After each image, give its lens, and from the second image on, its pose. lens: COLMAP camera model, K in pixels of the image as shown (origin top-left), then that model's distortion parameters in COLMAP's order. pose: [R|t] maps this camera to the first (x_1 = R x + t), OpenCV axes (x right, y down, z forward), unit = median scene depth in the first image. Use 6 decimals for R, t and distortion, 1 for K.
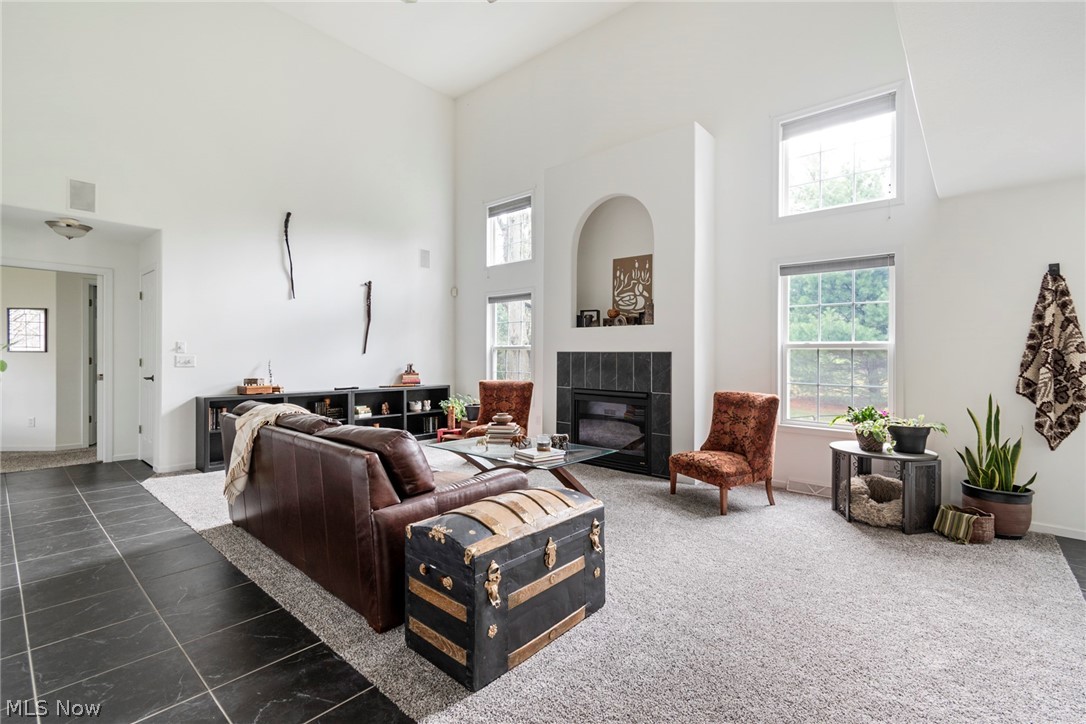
lens RADIAL K [[494.0, 0, 543.4], [0, 494.0, 358.1], [0, 0, 1]] dist [-0.002378, 0.000052]
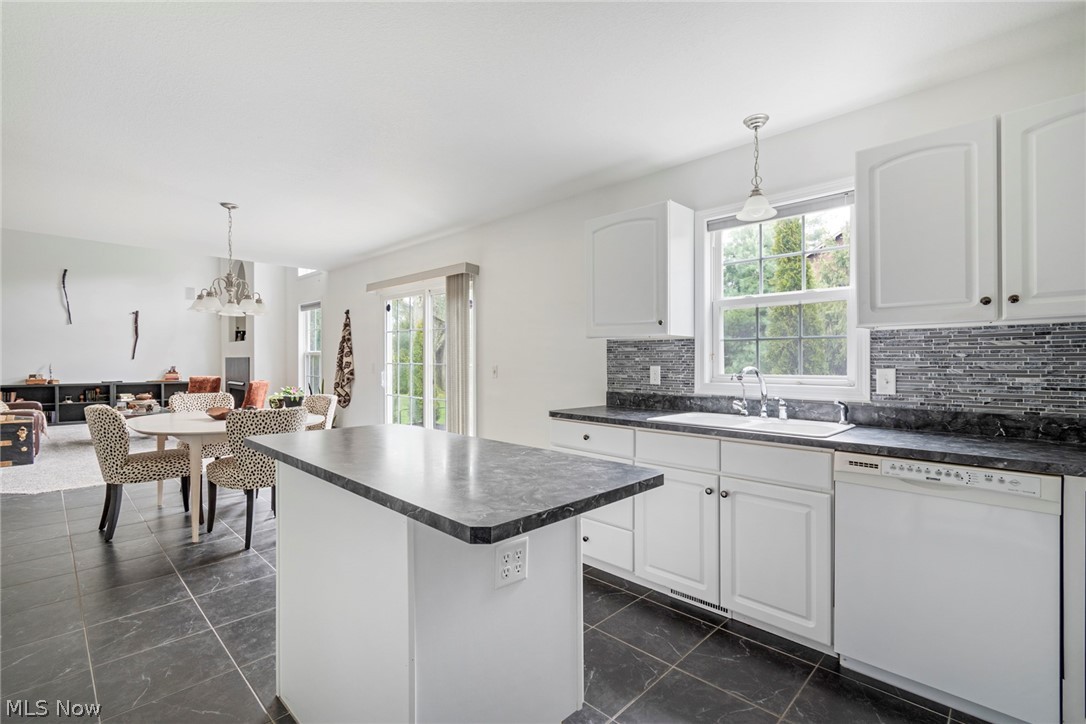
lens RADIAL K [[509.9, 0, 540.7], [0, 509.9, 364.8], [0, 0, 1]] dist [0.006064, 0.000554]
pose [[0.997172, -0.001872, -0.075127, 1.165715], [0.001769, 0.999997, -0.001425, 0.014659], [0.075130, 0.001288, 0.997173, -0.538141]]
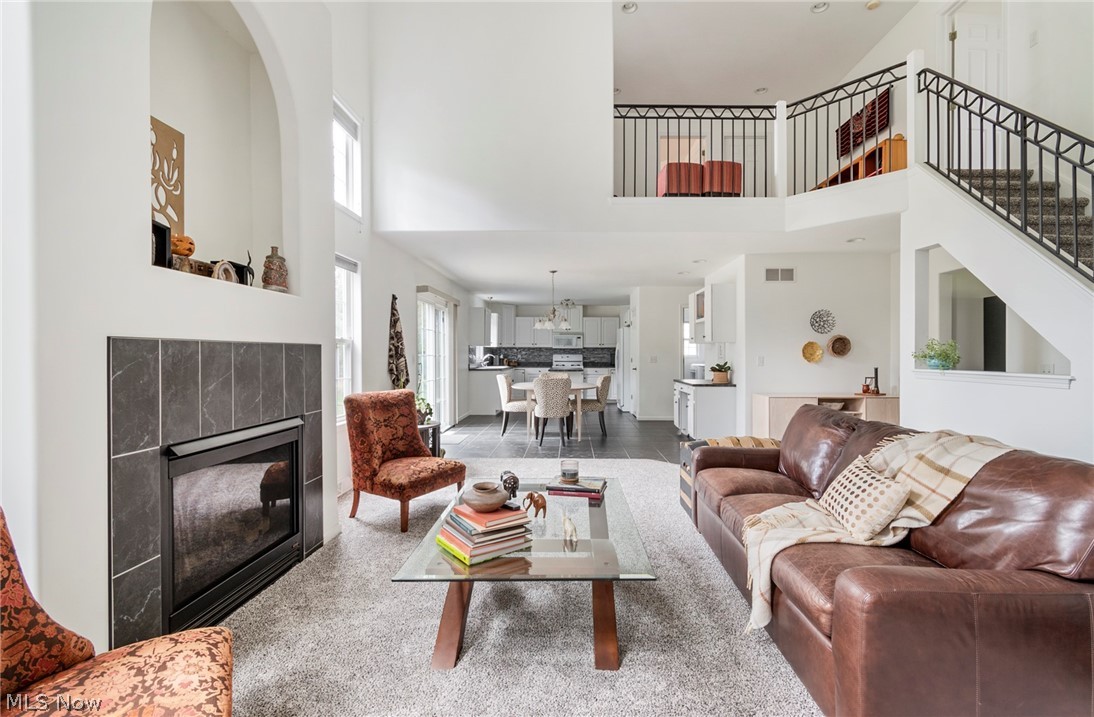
lens RADIAL K [[513.6, 0, 574.0], [0, 513.6, 350.2], [0, 0, 1]] dist [0.002140, 0.000167]
pose [[-0.662377, -0.005814, 0.749148, -0.389097], [-0.006114, 0.999979, 0.002354, -0.007162], [-0.749145, -0.003021, -0.662399, 1.021417]]
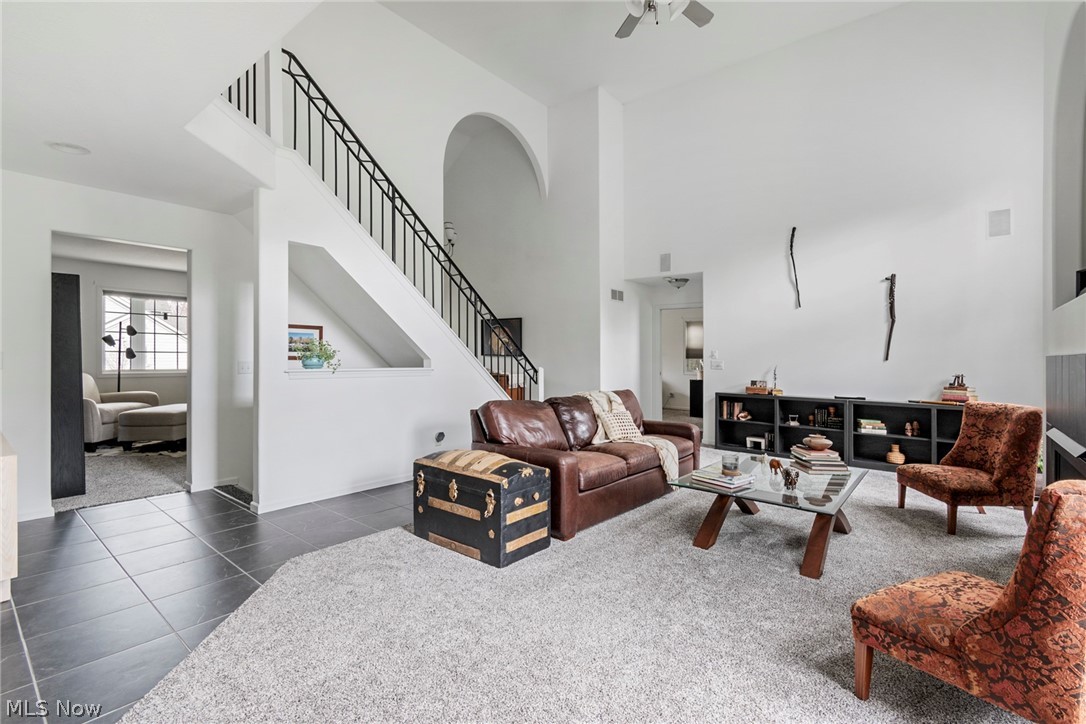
lens RADIAL K [[494.0, 0, 543.4], [0, 494.0, 358.1], [0, 0, 1]] dist [-0.002378, 0.000052]
pose [[0.022989, -0.002968, -0.999731, 0.561757], [-0.016630, 0.999856, -0.003350, -0.000425], [0.999597, 0.016703, 0.022937, 0.458889]]
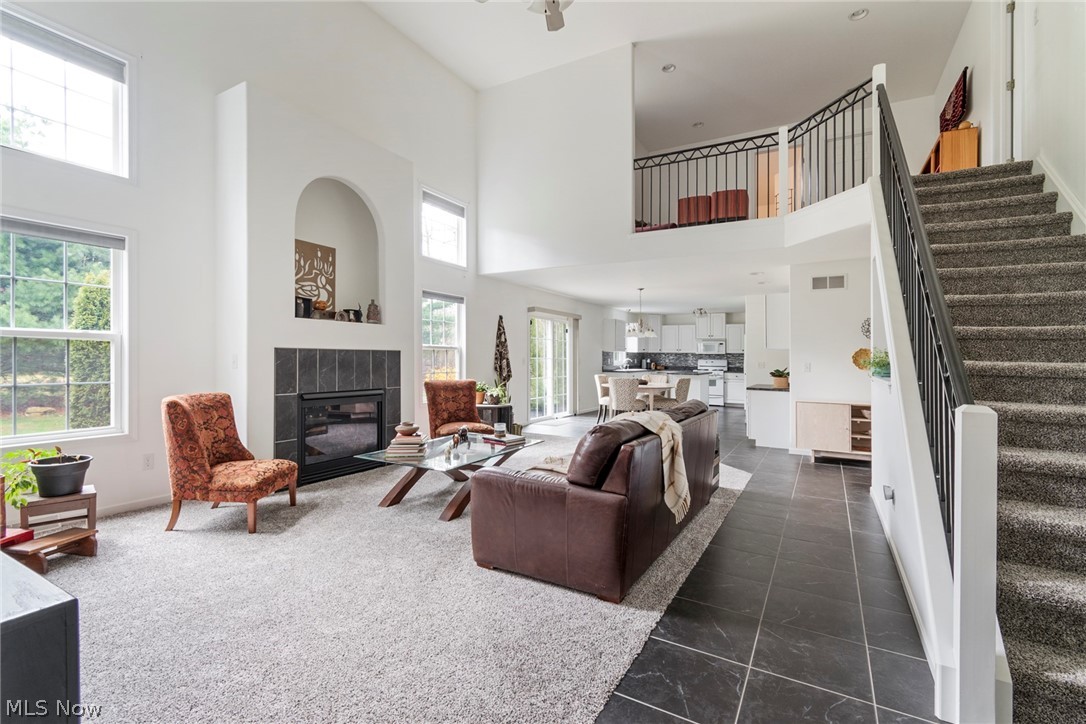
lens RADIAL K [[497.6, 0, 544.3], [0, 497.6, 352.5], [0, 0, 1]] dist [0.001434, 0.000619]
pose [[-0.205081, -0.003814, 0.978738, -0.805625], [-0.011421, 0.999934, 0.001504, -0.011450], [-0.978678, -0.010869, -0.205111, 0.777989]]
